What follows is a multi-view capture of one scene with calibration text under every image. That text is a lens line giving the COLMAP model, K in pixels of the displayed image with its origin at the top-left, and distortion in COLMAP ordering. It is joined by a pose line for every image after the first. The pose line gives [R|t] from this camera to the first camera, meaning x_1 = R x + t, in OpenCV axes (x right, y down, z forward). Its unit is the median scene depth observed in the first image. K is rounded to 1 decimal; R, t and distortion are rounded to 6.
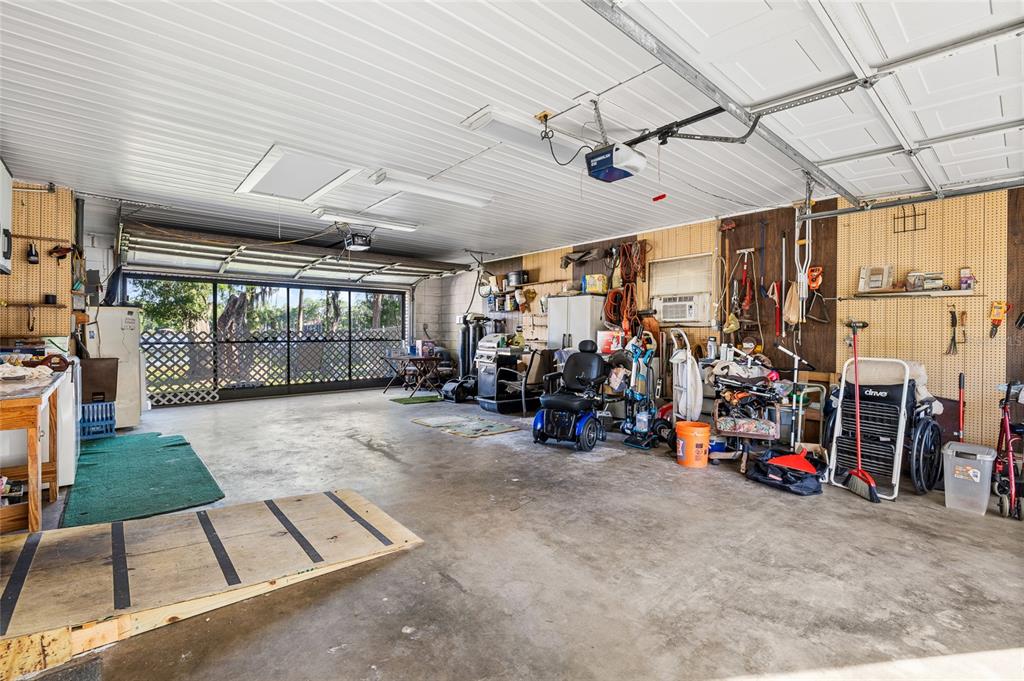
lens RADIAL K [[459.0, 0, 512.6], [0, 459.0, 334.0], [0, 0, 1]] dist [-0.000605, 0.001843]
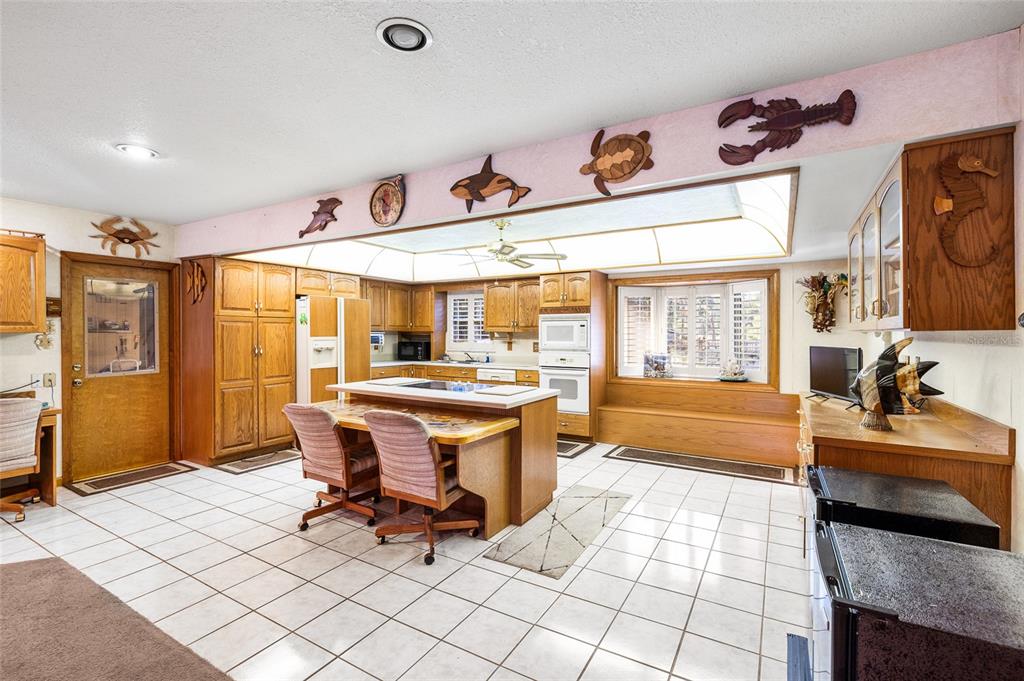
lens RADIAL K [[459.0, 0, 508.0], [0, 459.0, 337.0], [0, 0, 1]] dist [-0.000605, 0.001843]
pose [[-0.310557, -0.007729, 0.950523, -0.971658], [0.011471, 0.999864, 0.011878, -0.033255], [-0.950485, 0.014593, -0.310426, -0.071512]]
